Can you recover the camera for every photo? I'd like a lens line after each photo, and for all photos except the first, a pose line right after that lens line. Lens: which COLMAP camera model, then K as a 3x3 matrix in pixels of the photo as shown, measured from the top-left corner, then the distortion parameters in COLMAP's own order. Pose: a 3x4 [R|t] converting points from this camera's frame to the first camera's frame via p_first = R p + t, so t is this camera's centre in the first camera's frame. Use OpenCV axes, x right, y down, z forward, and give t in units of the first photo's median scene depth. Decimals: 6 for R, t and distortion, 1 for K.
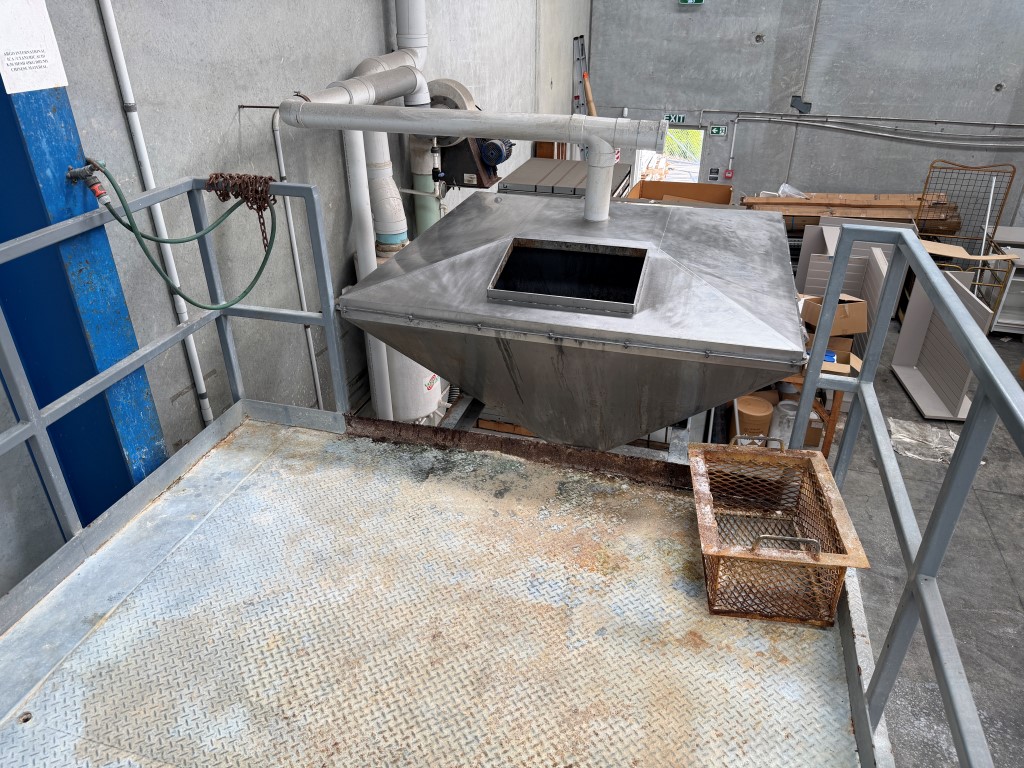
lens RADIAL K [[725.4, 0, 520.4], [0, 725.4, 376.3], [0, 0, 1]] dist [0.049513, -0.054696]
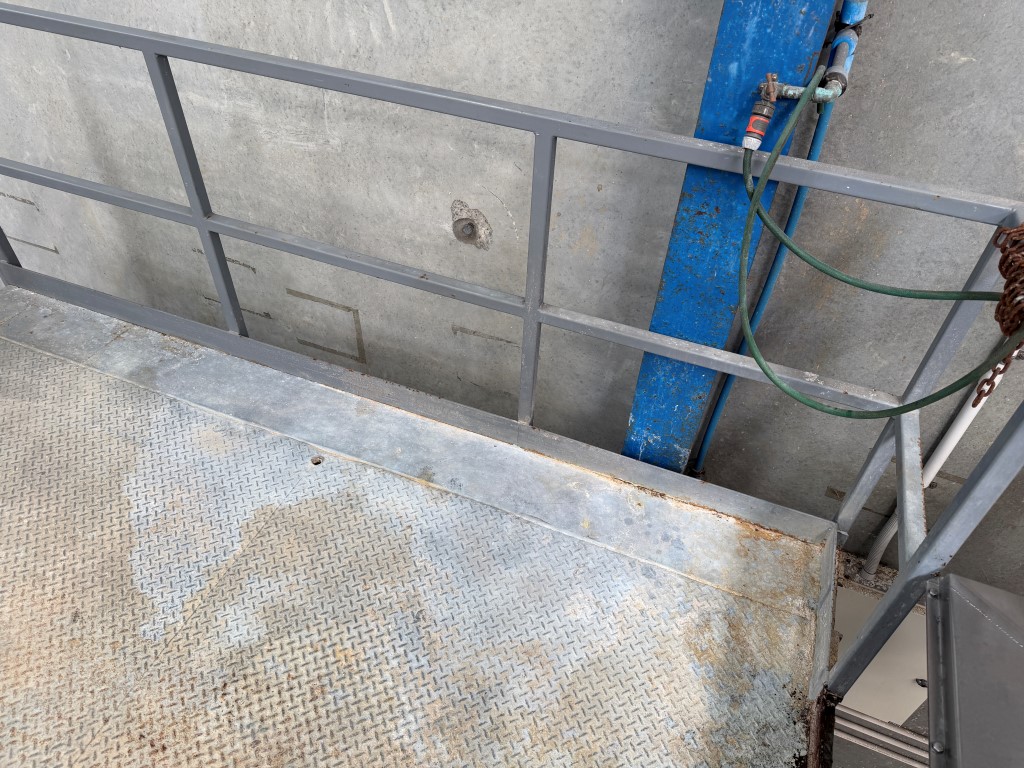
lens RADIAL K [[725.4, 0, 520.4], [0, 725.4, 376.3], [0, 0, 1]] dist [0.049513, -0.054696]
pose [[-0.112246, 0.665526, -0.737886, 0.030342], [-0.516004, 0.595570, 0.615659, -0.357626], [0.849200, 0.449857, 0.276564, 0.673123]]
